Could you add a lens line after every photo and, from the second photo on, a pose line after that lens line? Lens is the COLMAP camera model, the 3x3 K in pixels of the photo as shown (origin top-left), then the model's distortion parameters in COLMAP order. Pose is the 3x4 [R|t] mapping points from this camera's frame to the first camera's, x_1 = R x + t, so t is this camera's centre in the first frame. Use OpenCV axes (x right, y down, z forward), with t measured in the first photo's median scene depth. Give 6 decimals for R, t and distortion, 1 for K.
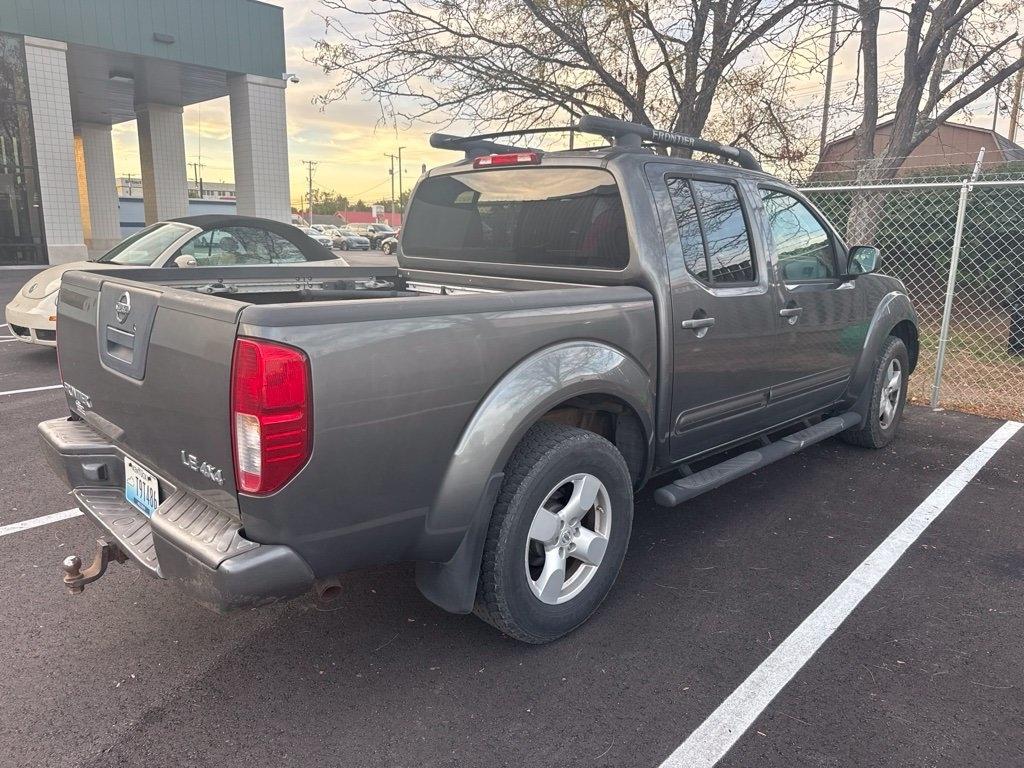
lens RADIAL K [[717.9, 0, 512.0], [0, 717.9, 384.0], [0, 0, 1]] dist [0.001139, -0.004121]
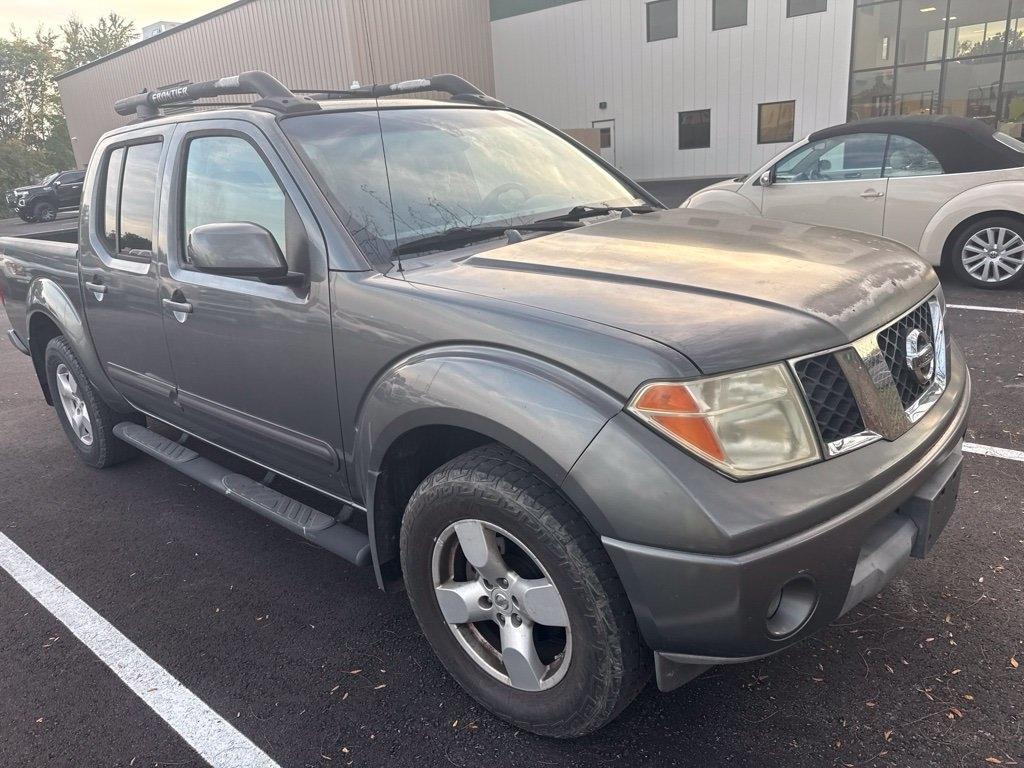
lens RADIAL K [[717.9, 0, 512.0], [0, 717.9, 384.0], [0, 0, 1]] dist [0.001139, -0.004121]
pose [[0.052234, 0.285620, -0.956918, 1.241262], [-0.127590, 0.952282, 0.277271, -0.298087], [0.990451, 0.107610, 0.086183, 1.378095]]
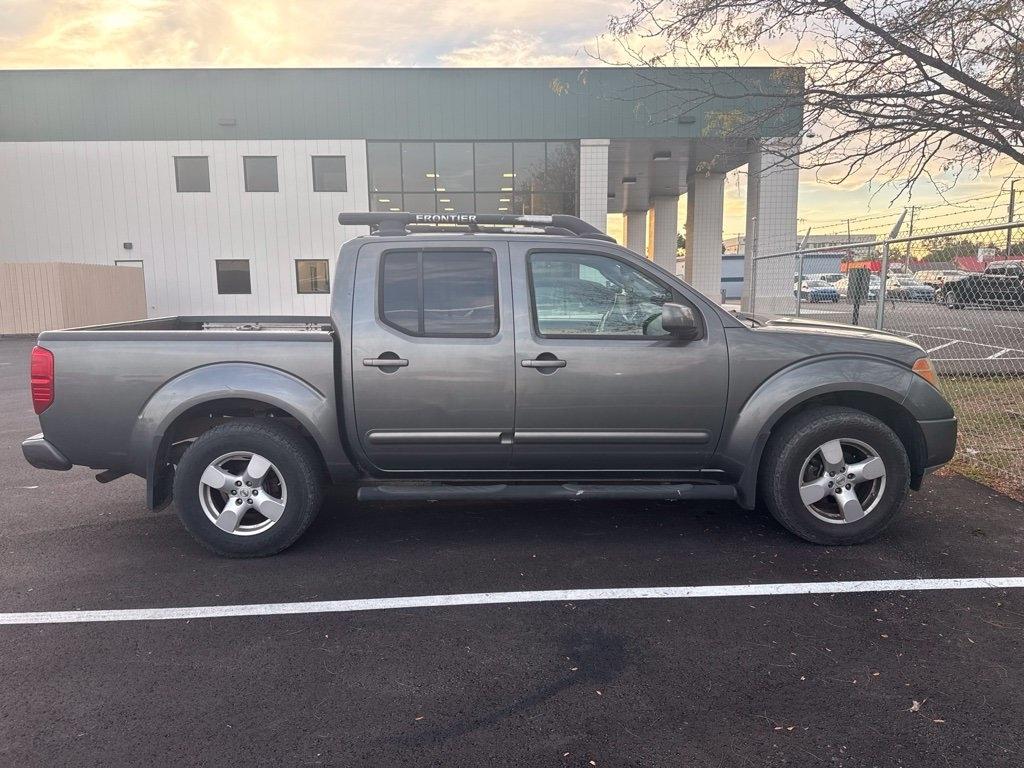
lens RADIAL K [[717.9, 0, 512.0], [0, 717.9, 384.0], [0, 0, 1]] dist [0.001139, -0.004121]
pose [[0.708855, 0.074756, -0.701382, 1.181302], [-0.123228, 0.992201, -0.018788, -0.046635], [0.694507, 0.099748, 0.712538, 0.213290]]
